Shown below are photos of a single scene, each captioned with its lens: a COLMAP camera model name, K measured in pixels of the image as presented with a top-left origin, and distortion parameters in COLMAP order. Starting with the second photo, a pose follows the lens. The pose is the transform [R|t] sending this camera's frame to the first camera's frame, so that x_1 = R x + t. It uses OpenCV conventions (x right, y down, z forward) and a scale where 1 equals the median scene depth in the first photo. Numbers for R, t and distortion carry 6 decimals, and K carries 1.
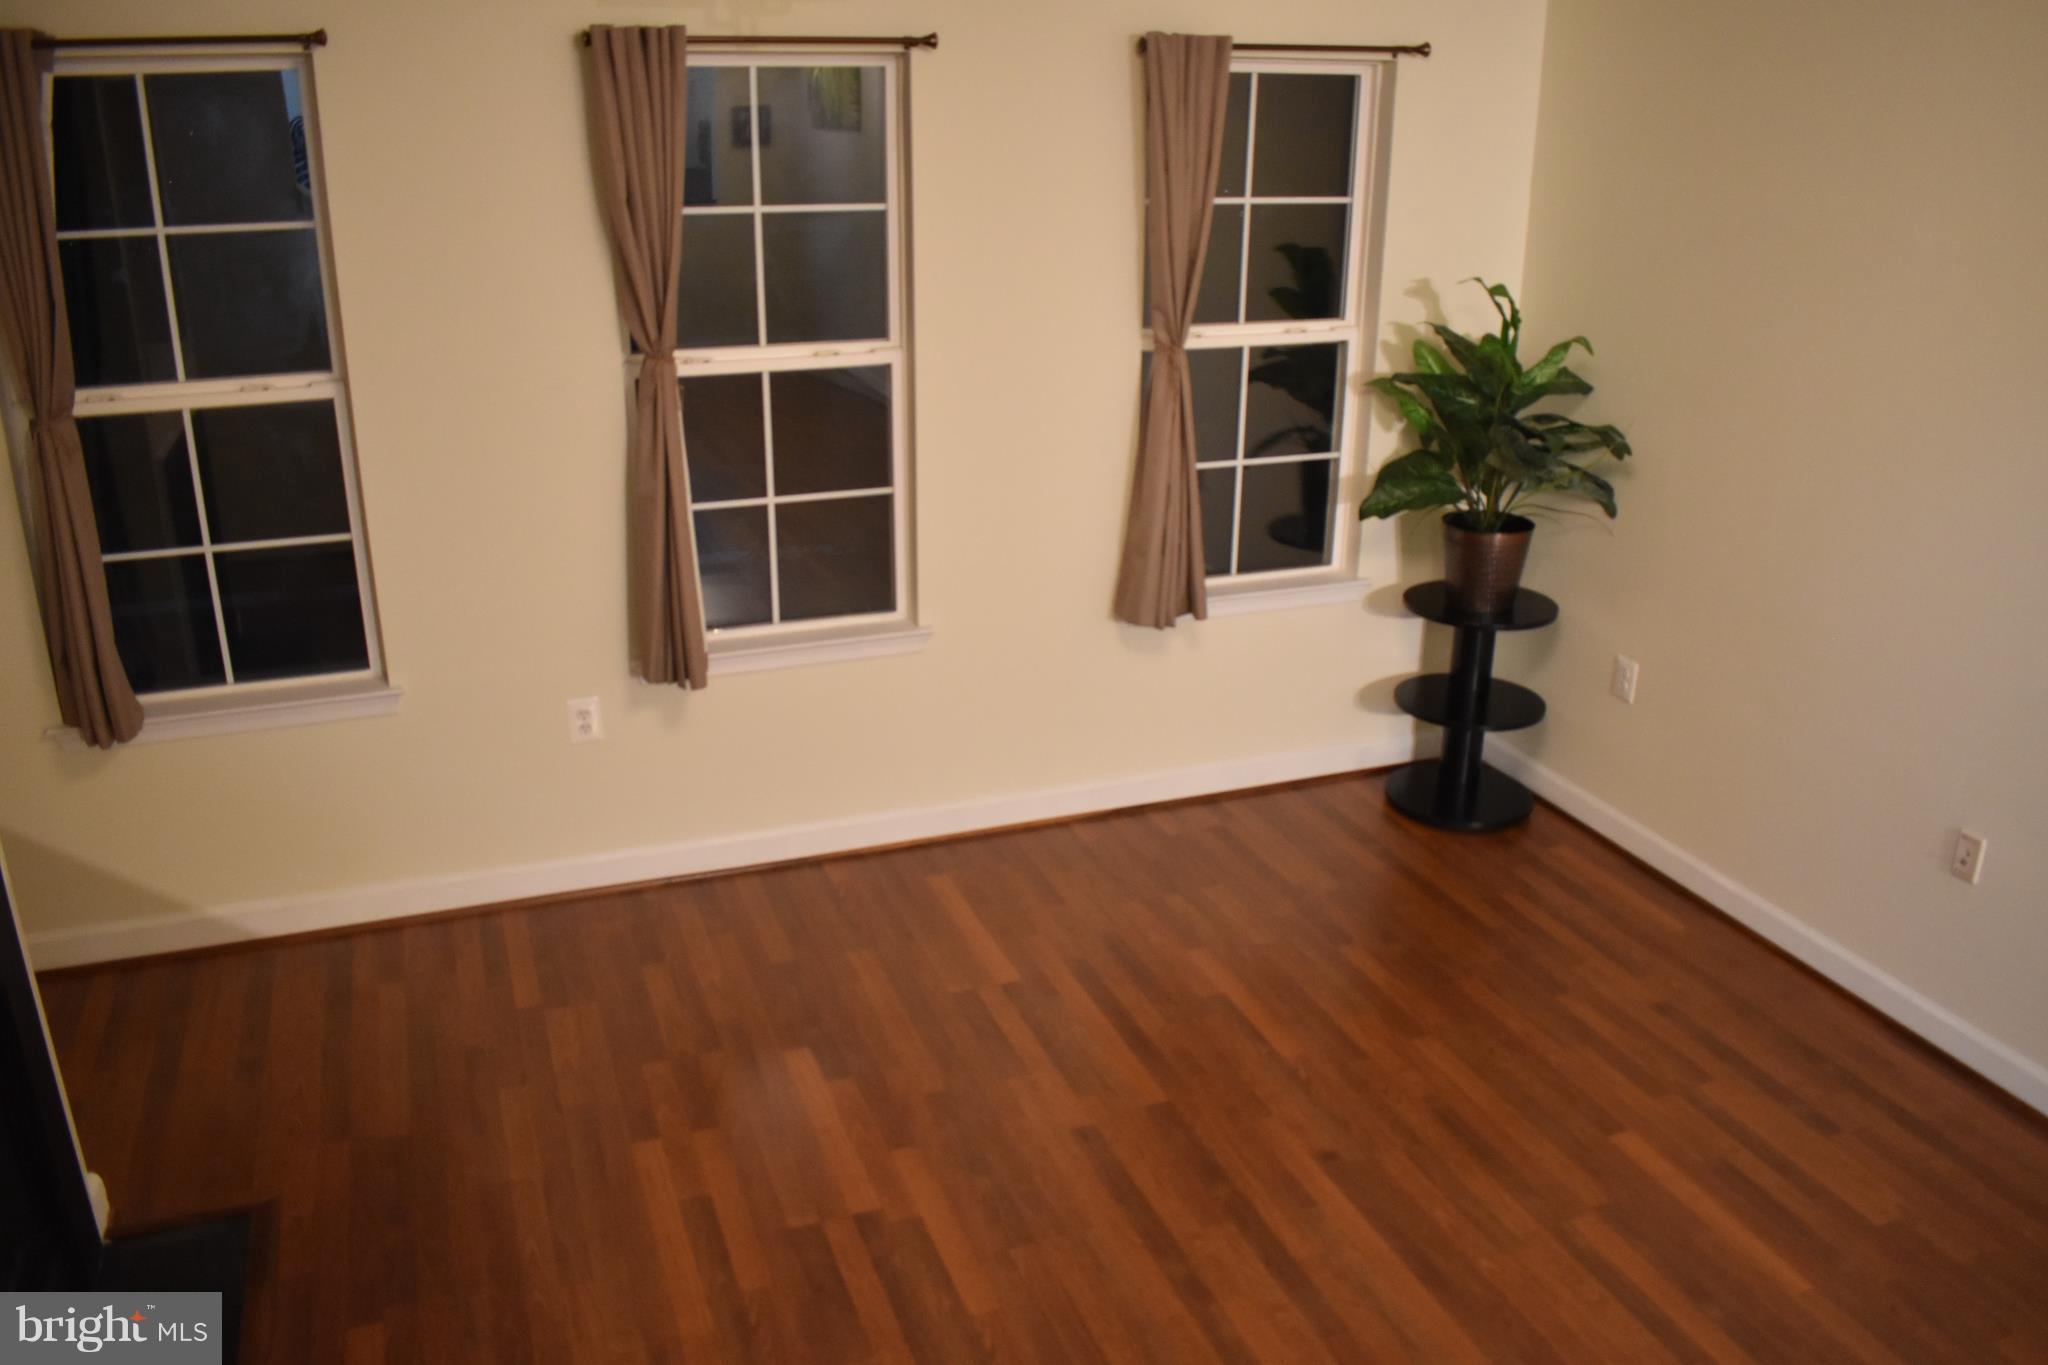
lens RADIAL K [[1594.0, 0, 1024.0], [0, 1594.0, 682.5], [0, 0, 1]] dist [-0.093798, 0.004952]
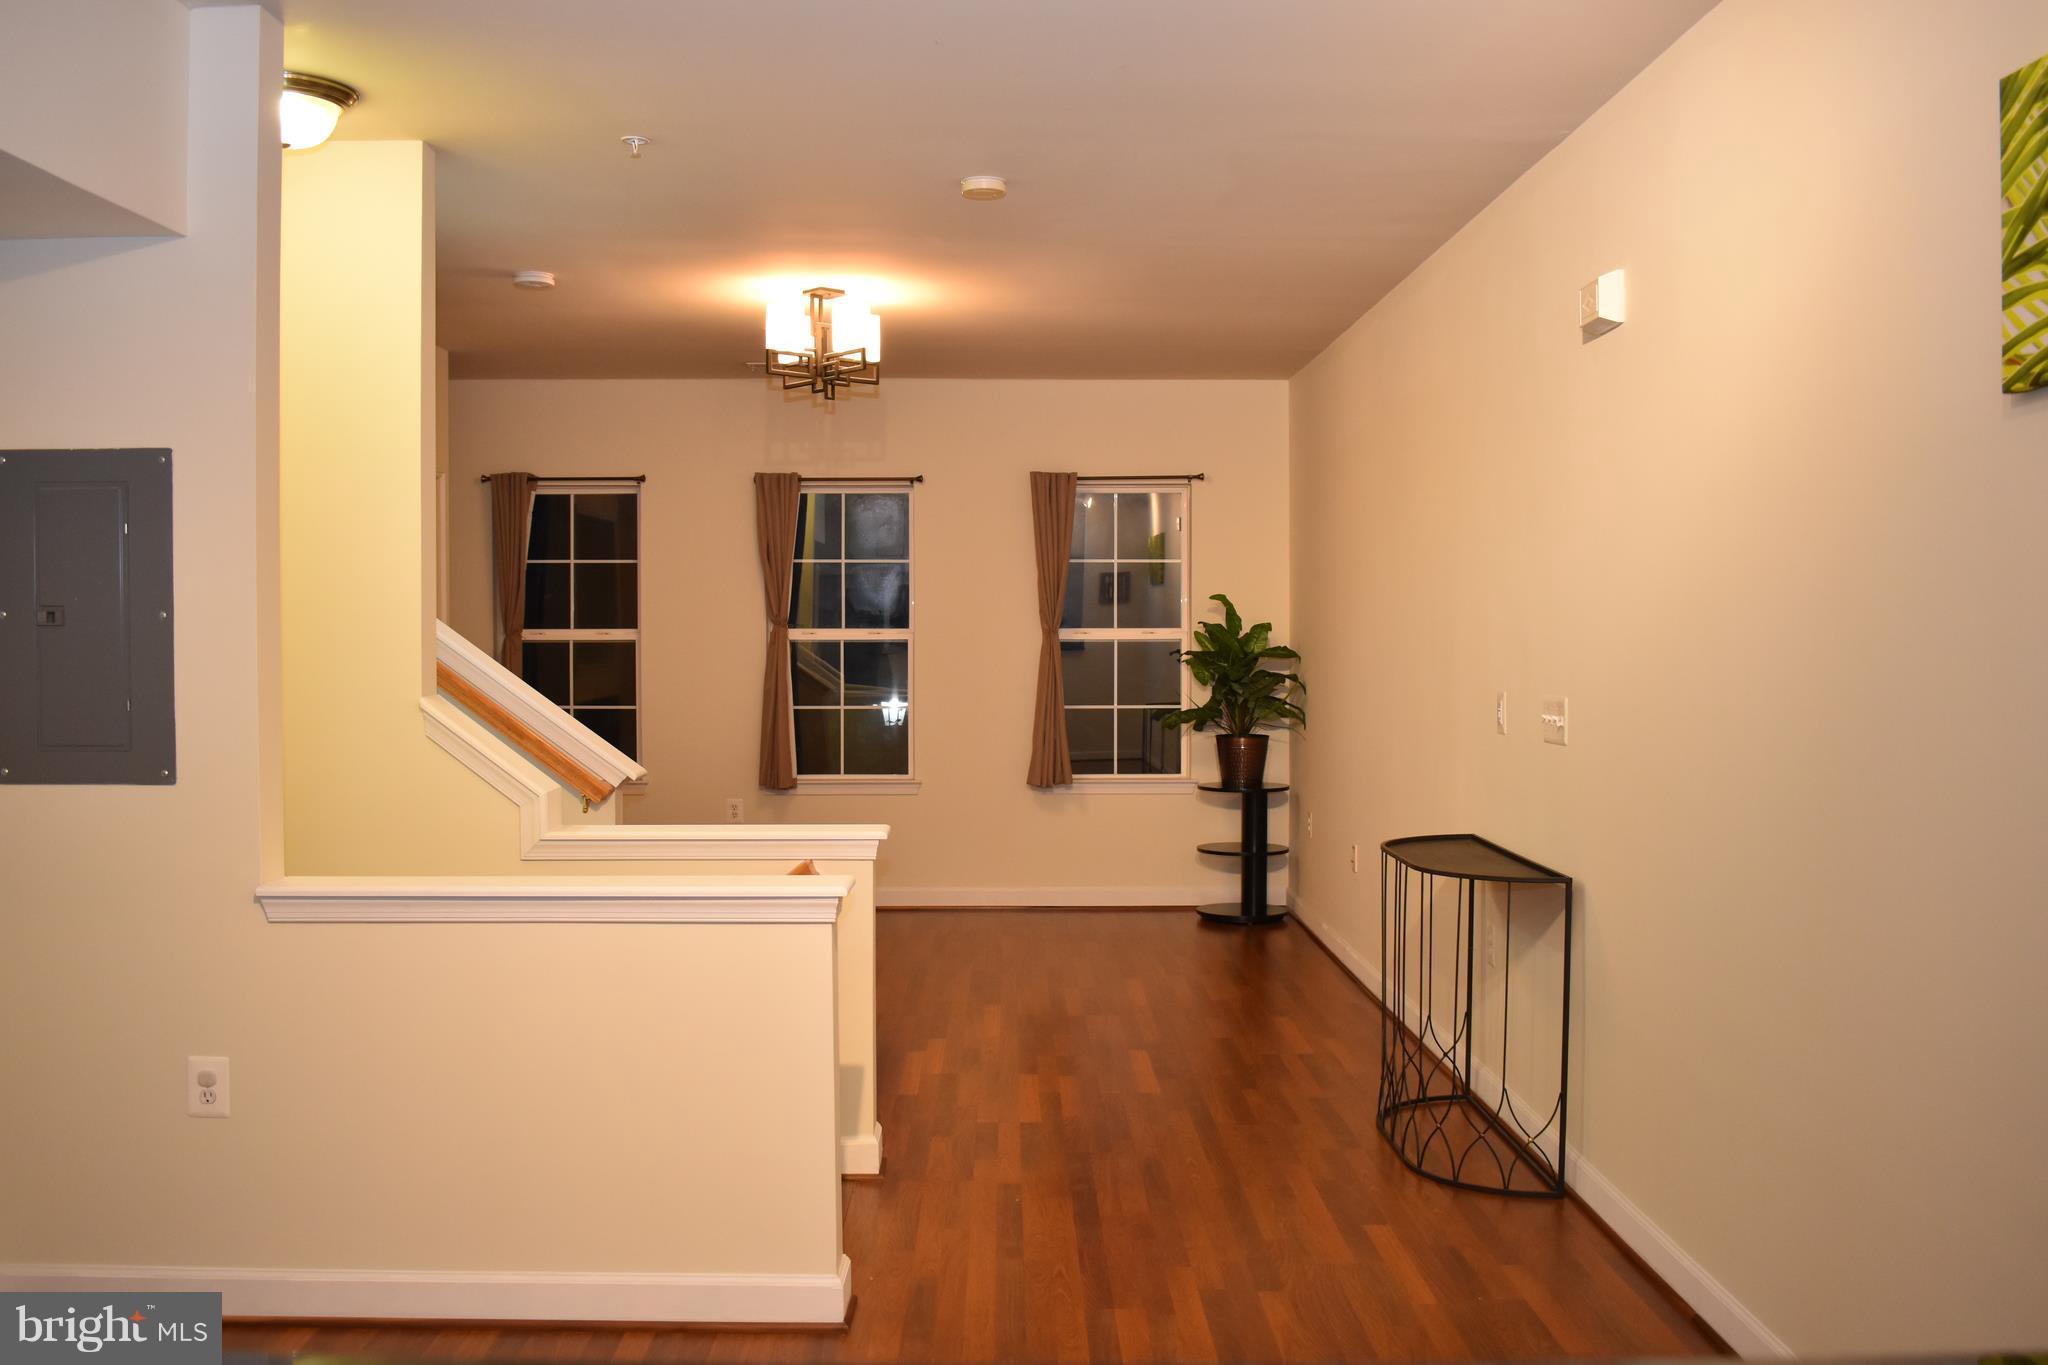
lens RADIAL K [[1852.4, 0, 1024.0], [0, 1852.4, 682.5], [0, 0, 1]] dist [-0.063180, -0.007574]
pose [[0.937894, 0.003819, -0.346901, 0.806317], [-0.114227, 0.947582, -0.298396, 0.489362], [0.327578, 0.319489, 0.889168, -0.910996]]
